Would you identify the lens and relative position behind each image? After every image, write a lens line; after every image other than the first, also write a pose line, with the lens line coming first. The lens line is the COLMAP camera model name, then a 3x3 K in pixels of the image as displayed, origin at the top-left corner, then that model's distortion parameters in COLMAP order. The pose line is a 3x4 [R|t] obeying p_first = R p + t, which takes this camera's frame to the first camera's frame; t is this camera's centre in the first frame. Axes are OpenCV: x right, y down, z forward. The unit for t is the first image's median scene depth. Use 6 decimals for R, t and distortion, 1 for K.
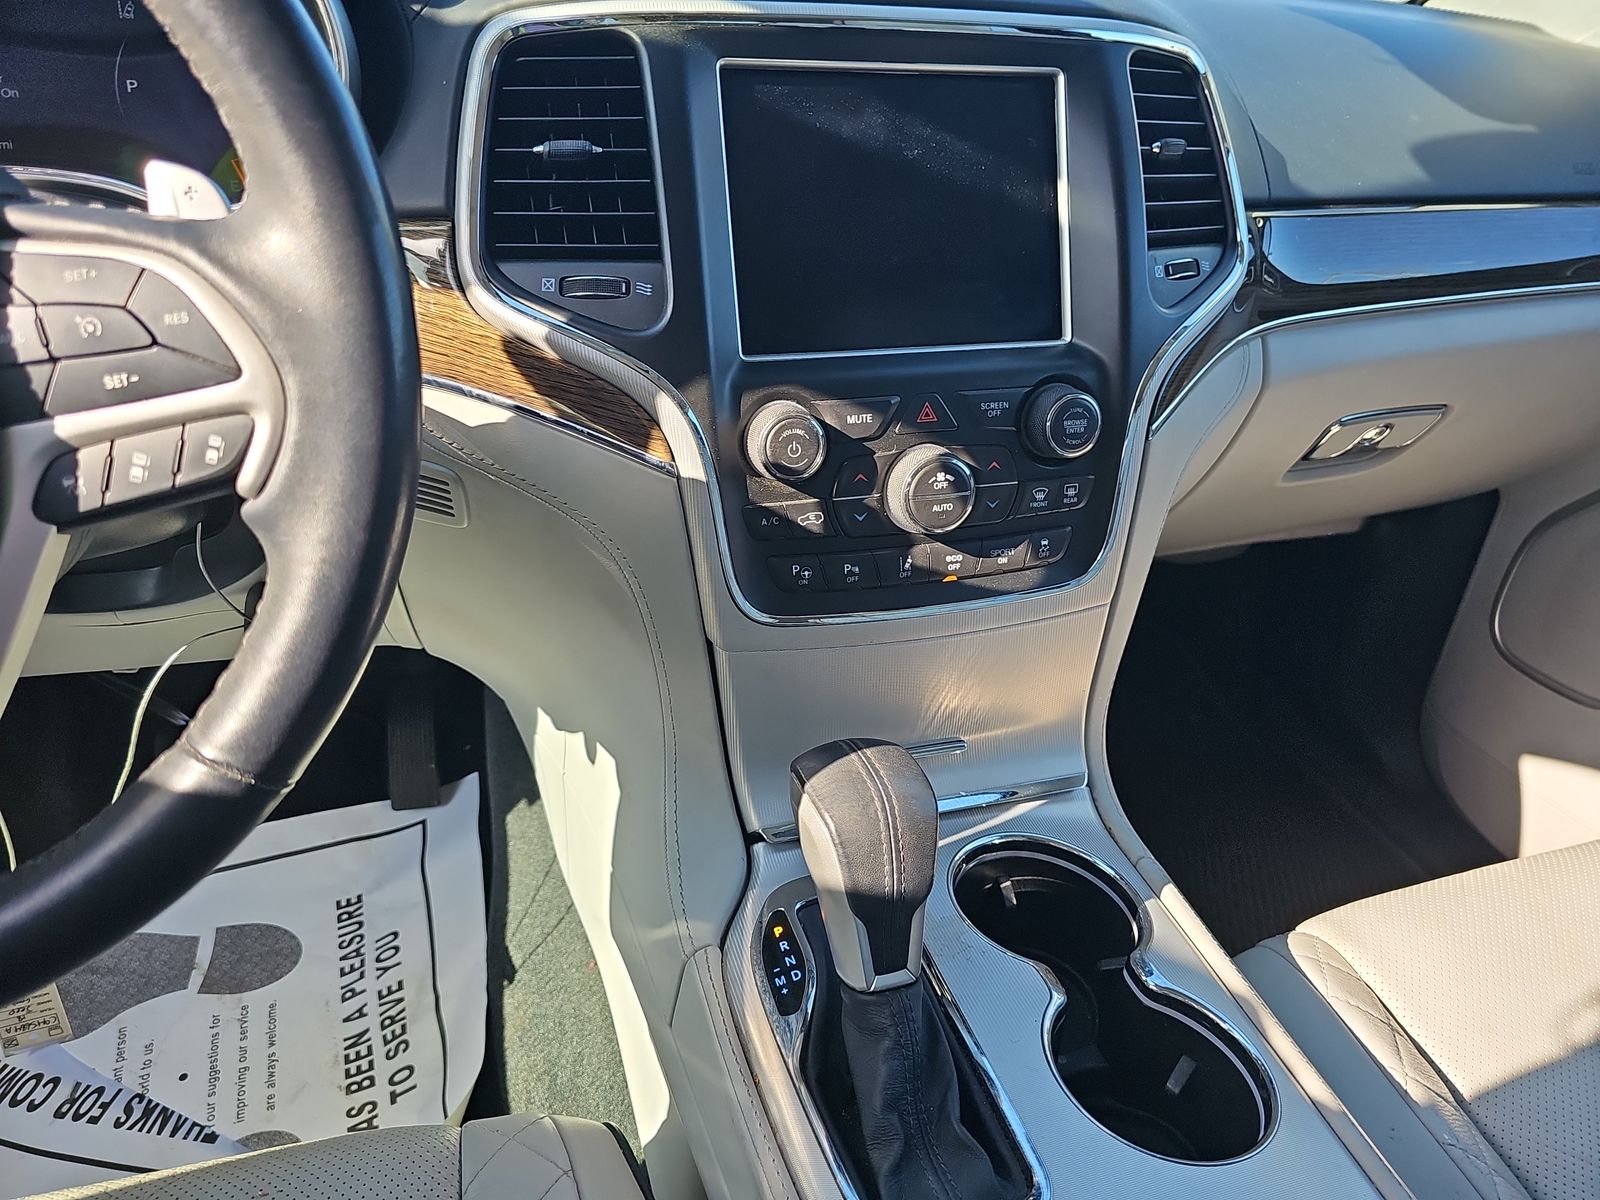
lens RADIAL K [[1074.1, 0, 806.1], [0, 1074.1, 587.2], [0, 0, 1]] dist [0.010571, -0.022631]
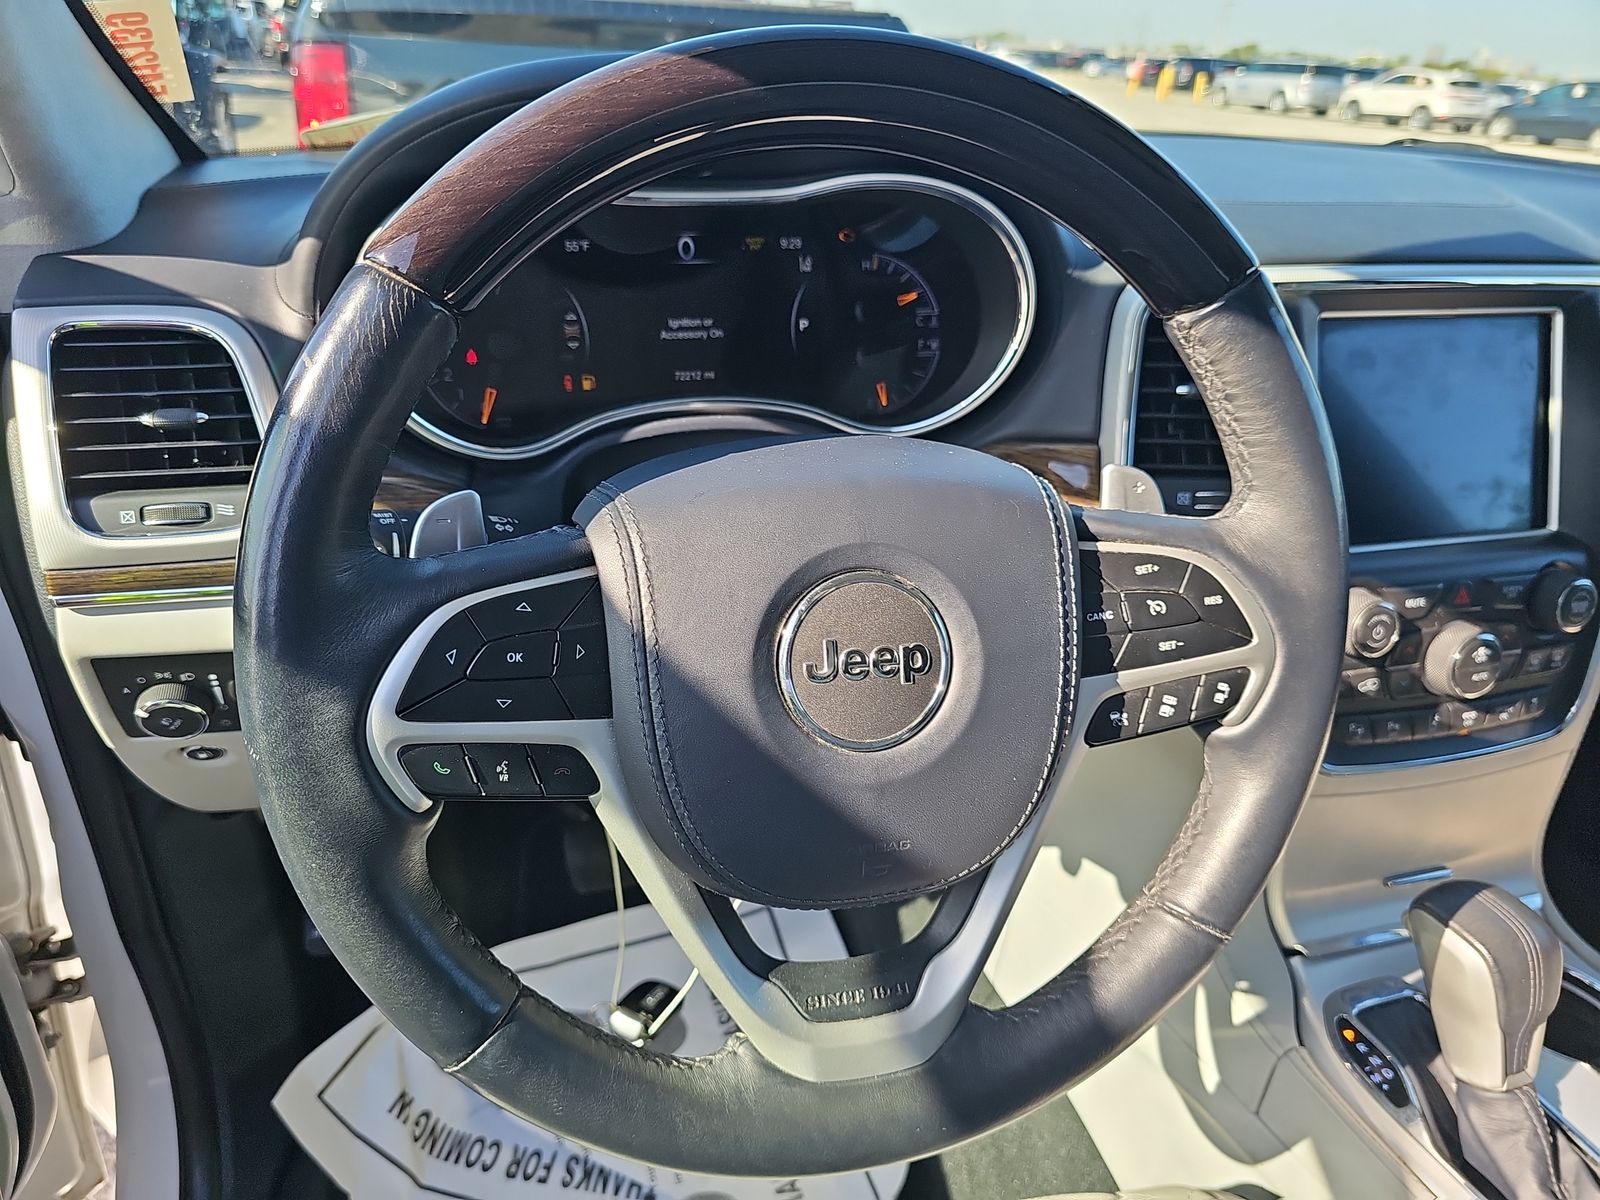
lens RADIAL K [[1074.1, 0, 796.0], [0, 1074.1, 610.2], [0, 0, 1]] dist [0.010571, -0.022631]
pose [[0.999601, 0.007712, -0.027175, -0.591326], [-0.008484, 0.999561, -0.028398, -0.106416], [0.026944, 0.028617, 0.999227, -0.207476]]
